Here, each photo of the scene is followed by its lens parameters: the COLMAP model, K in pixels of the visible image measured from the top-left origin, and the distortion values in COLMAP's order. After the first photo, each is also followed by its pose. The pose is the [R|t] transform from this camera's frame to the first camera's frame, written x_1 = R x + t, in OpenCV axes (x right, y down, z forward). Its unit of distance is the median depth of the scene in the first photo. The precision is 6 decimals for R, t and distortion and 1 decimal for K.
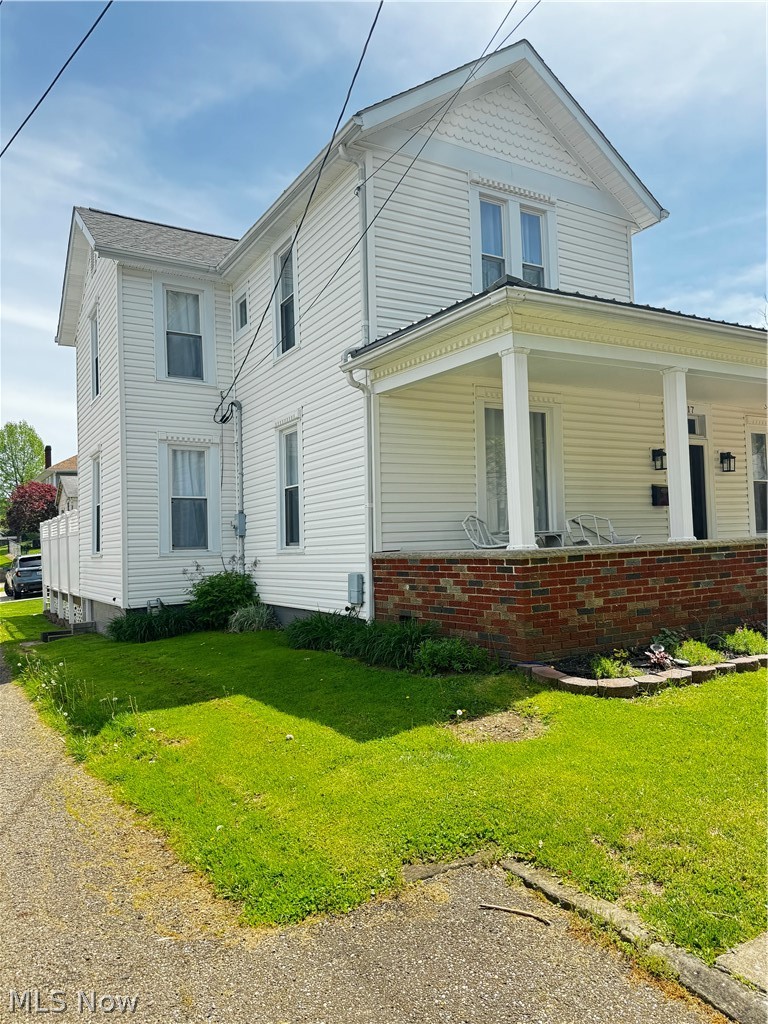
lens RADIAL K [[720.4, 0, 384.0], [0, 720.4, 512.0], [0, 0, 1]] dist [0.000805, -0.000779]
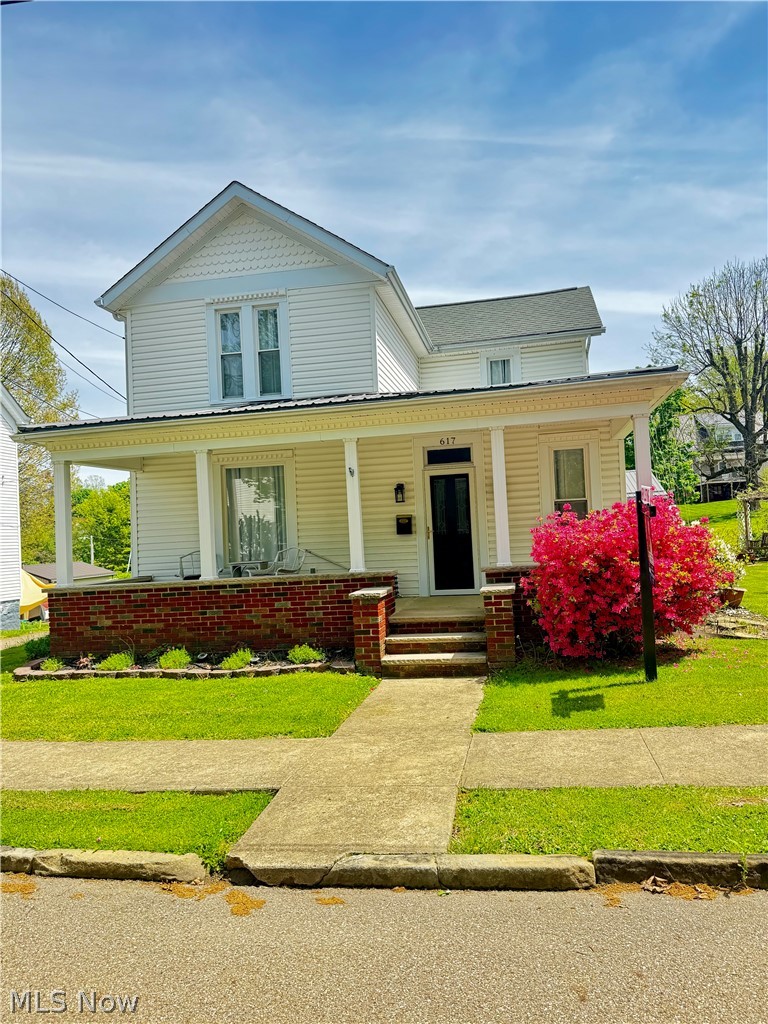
lens RADIAL K [[738.0, 0, 384.0], [0, 738.0, 512.0], [0, 0, 1]] dist [0.052778, -0.003739]
pose [[0.749927, -0.032829, -0.660706, 1.509537], [0.055205, 0.998390, 0.013051, -0.081765], [0.659214, -0.046262, 0.750531, 0.180971]]
